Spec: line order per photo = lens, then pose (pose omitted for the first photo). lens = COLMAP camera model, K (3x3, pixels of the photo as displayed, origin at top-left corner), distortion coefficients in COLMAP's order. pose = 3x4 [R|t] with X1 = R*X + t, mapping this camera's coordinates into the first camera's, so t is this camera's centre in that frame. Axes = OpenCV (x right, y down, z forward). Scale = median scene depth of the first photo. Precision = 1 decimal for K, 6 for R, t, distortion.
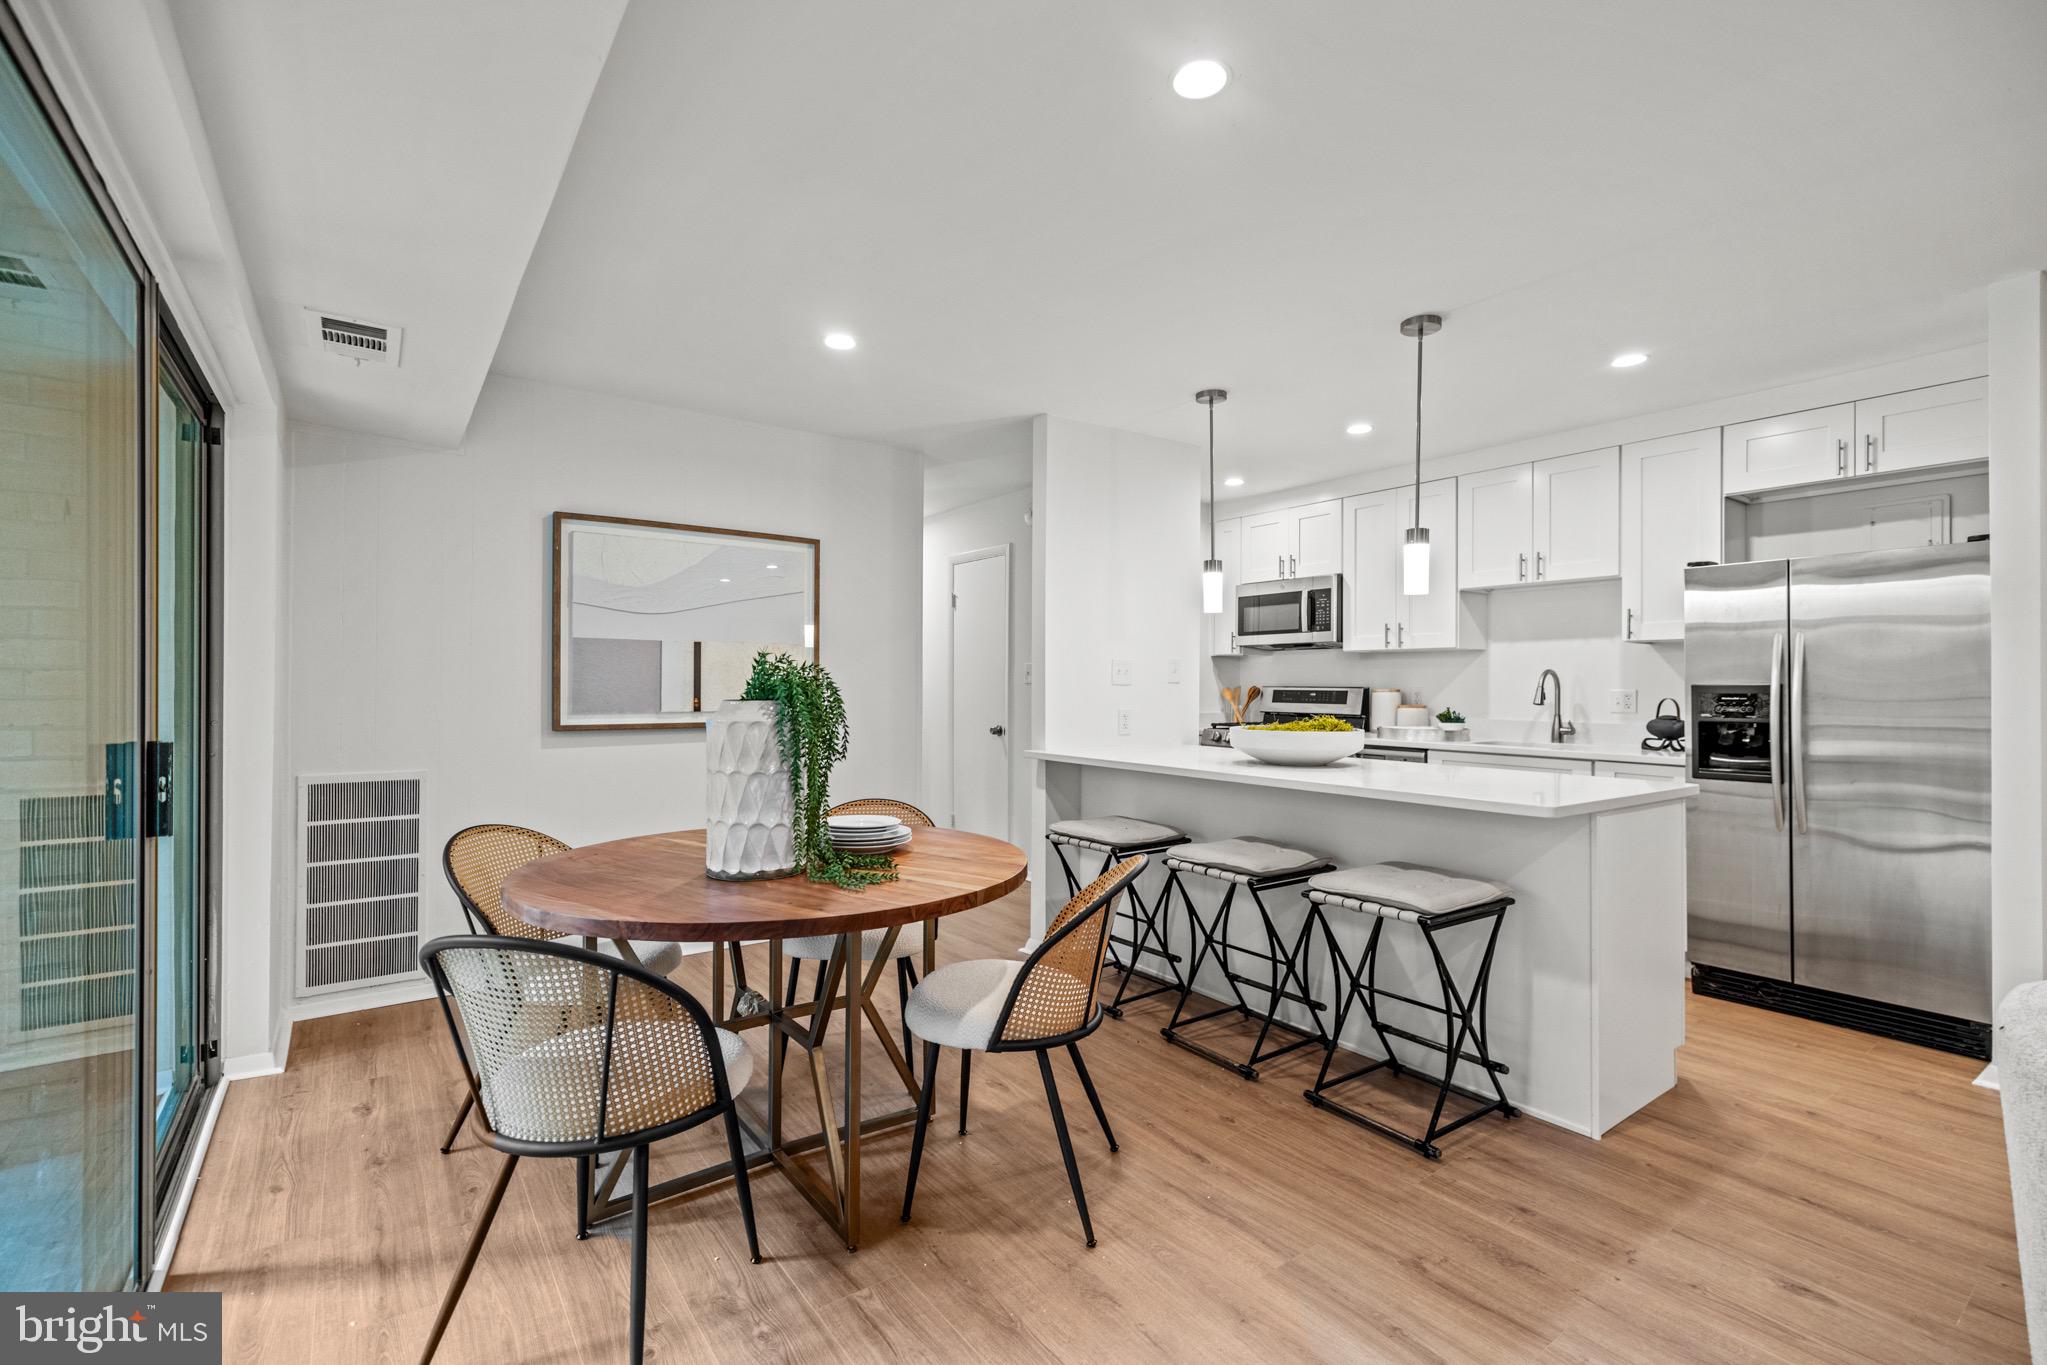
lens RADIAL K [[904.5, 0, 1023.4], [0, 904.5, 687.9], [0, 0, 1]] dist [0.007315, 0.000243]
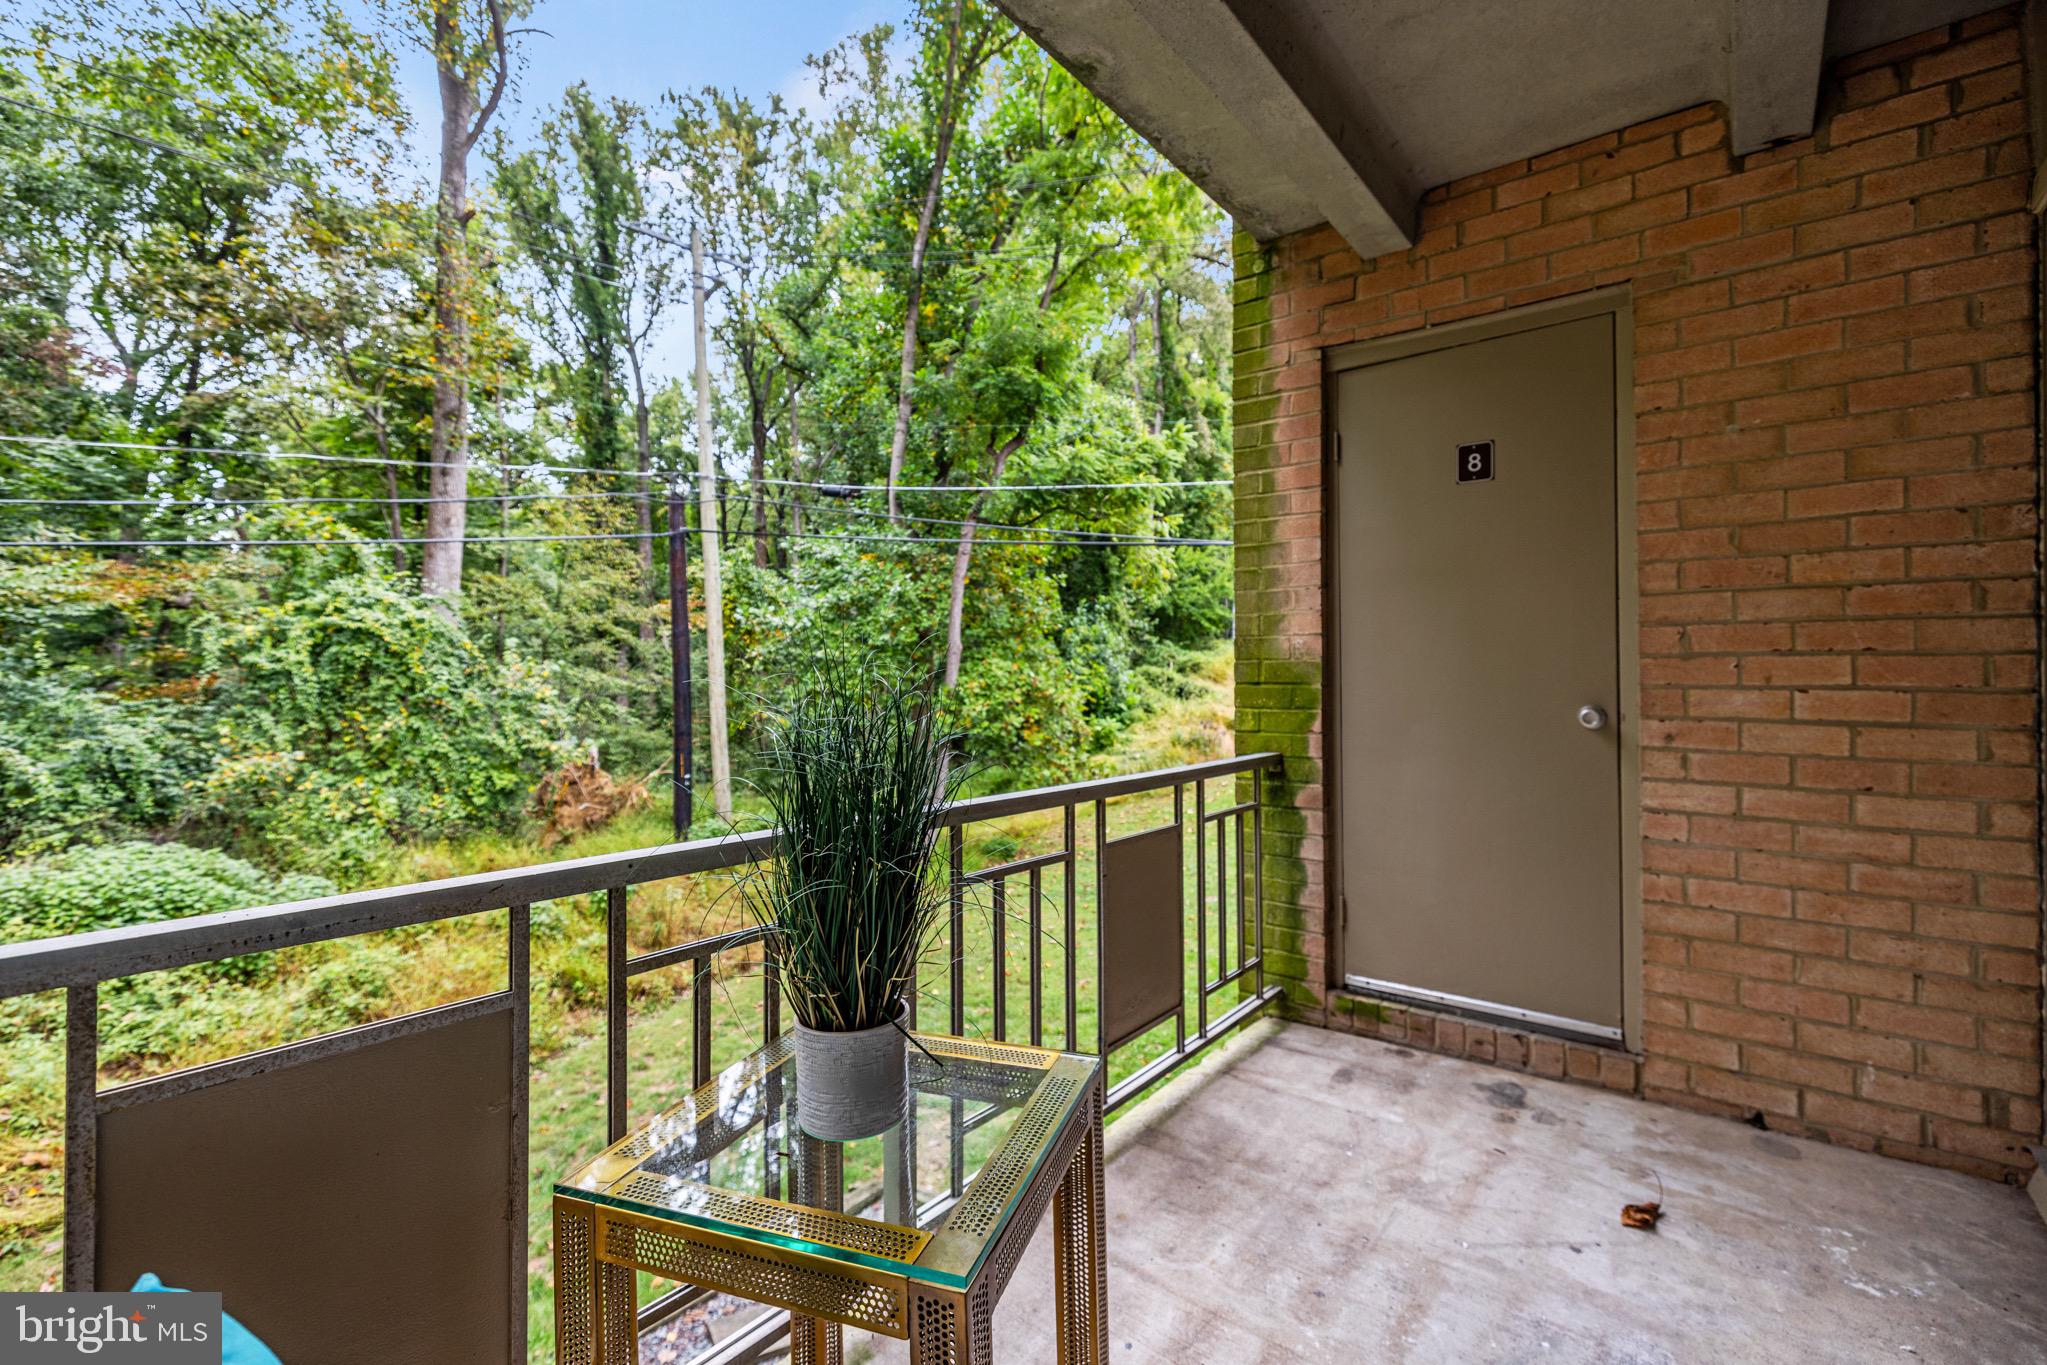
lens RADIAL K [[882.8, 0, 1019.9], [0, 882.8, 675.7], [0, 0, 1]] dist [-0.000199, 0.000013]
pose [[0.251297, -0.000540, -0.967910, -0.292075], [0.006343, 0.999979, 0.001089, 0.037117], [0.967889, -0.006413, 0.251295, 0.012592]]
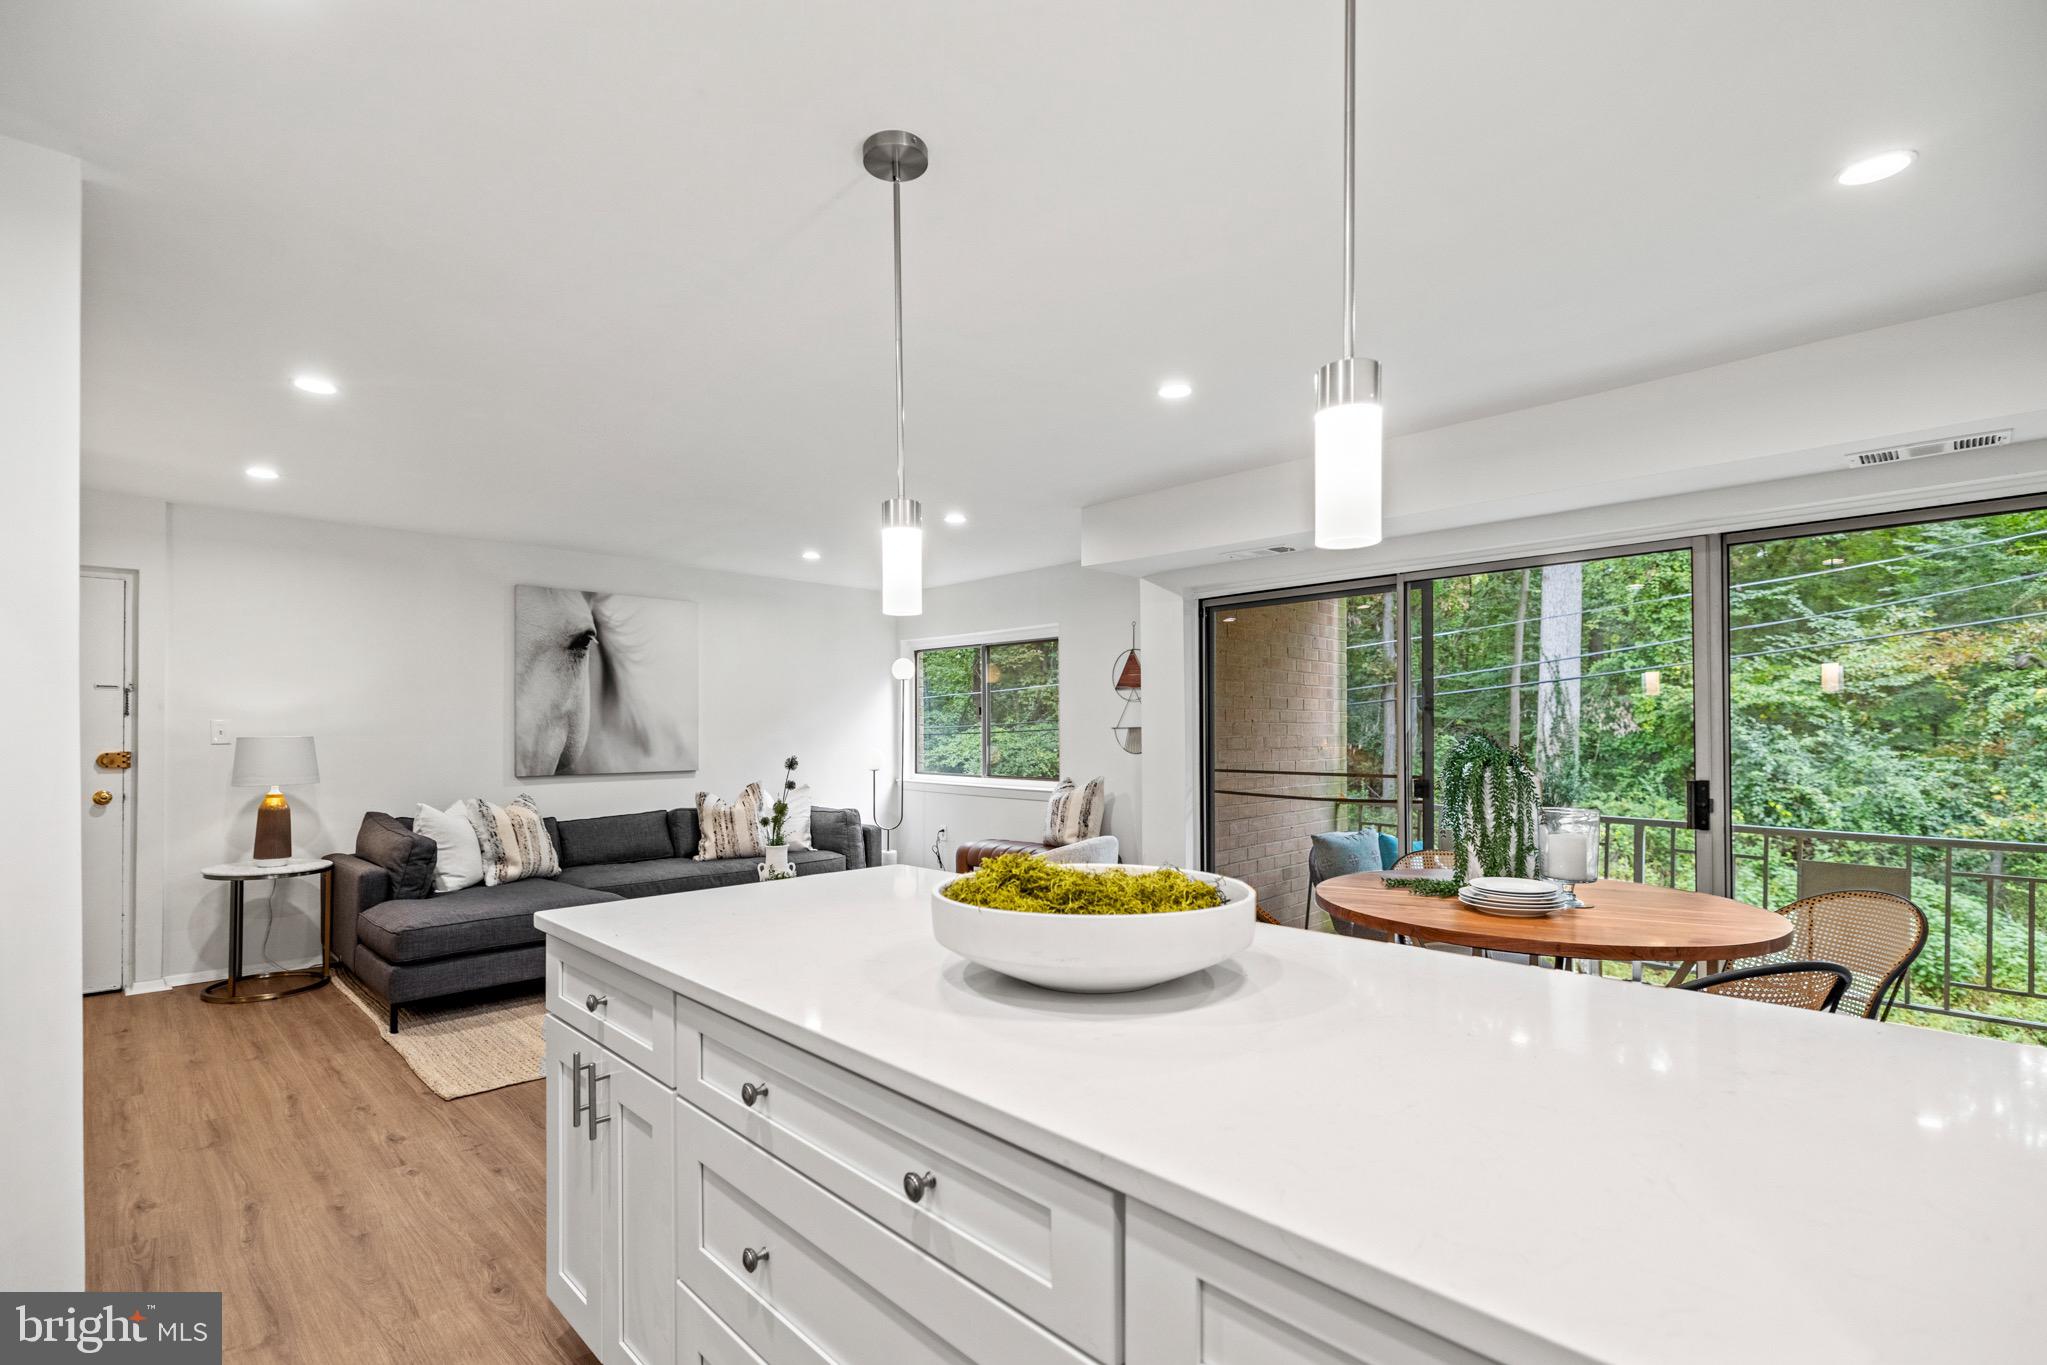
lens RADIAL K [[927.2, 0, 1007.0], [0, 927.2, 723.1], [0, 0, 1]] dist [0.002536, 0.000011]
pose [[-0.989618, 0.000448, -0.143723, 0.335361], [0.001437, 0.999976, -0.006781, -0.021119], [0.143716, -0.006917, -0.989595, 1.197548]]
